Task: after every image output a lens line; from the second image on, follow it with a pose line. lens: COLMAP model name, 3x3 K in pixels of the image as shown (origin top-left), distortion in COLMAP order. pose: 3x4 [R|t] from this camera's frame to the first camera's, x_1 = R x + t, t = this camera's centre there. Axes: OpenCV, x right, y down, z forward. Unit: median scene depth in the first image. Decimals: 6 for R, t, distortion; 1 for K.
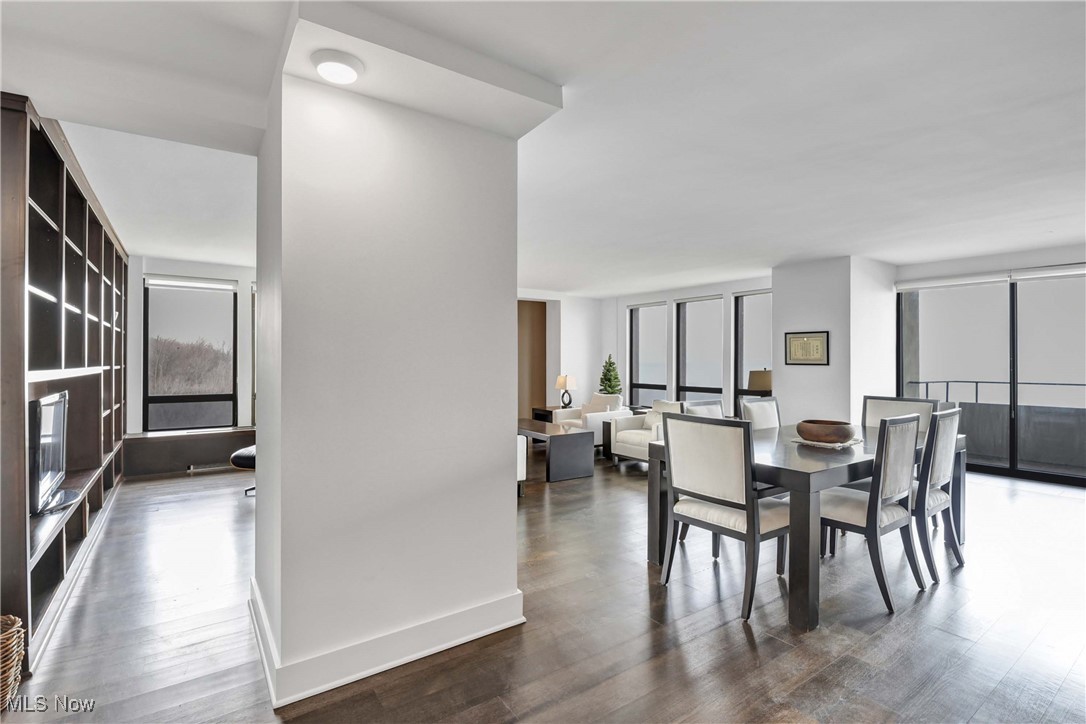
lens RADIAL K [[522.4, 0, 549.8], [0, 522.4, 360.0], [0, 0, 1]] dist [0.003694, 0.000287]
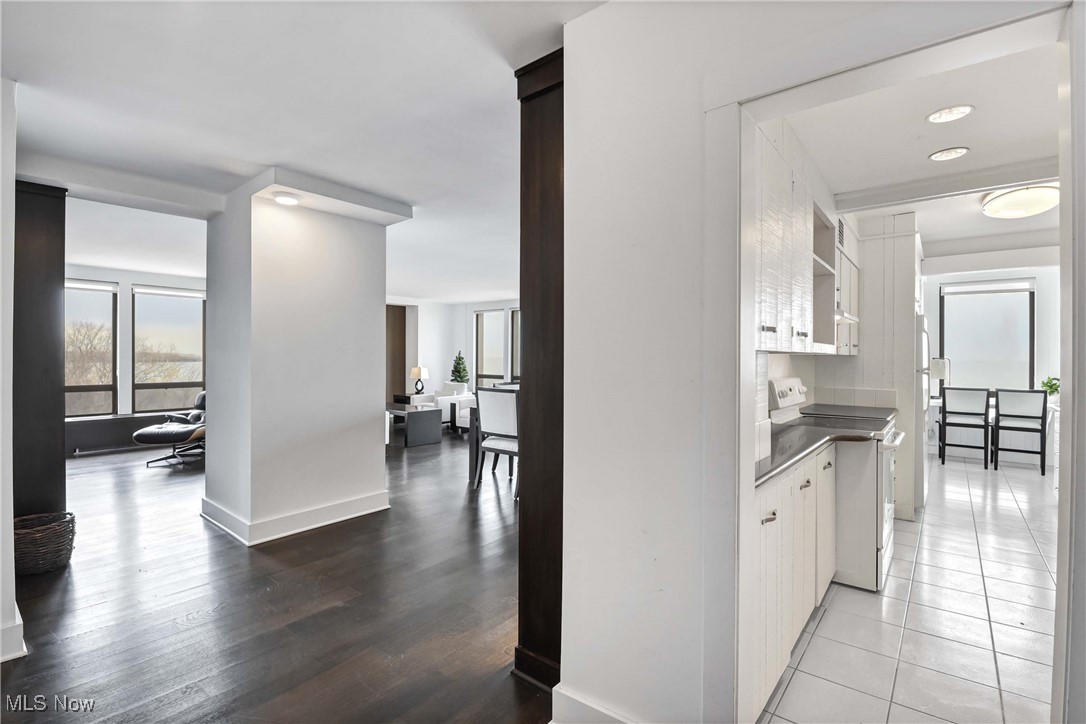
lens RADIAL K [[495.5, 0, 542.1], [0, 495.5, 359.9], [0, 0, 1]] dist [-0.018115, 0.000136]
pose [[0.966493, 0.001726, 0.256688, 0.006323], [-0.004188, 0.999950, 0.009046, -0.000789], [-0.256660, -0.009818, 0.966452, -0.252574]]
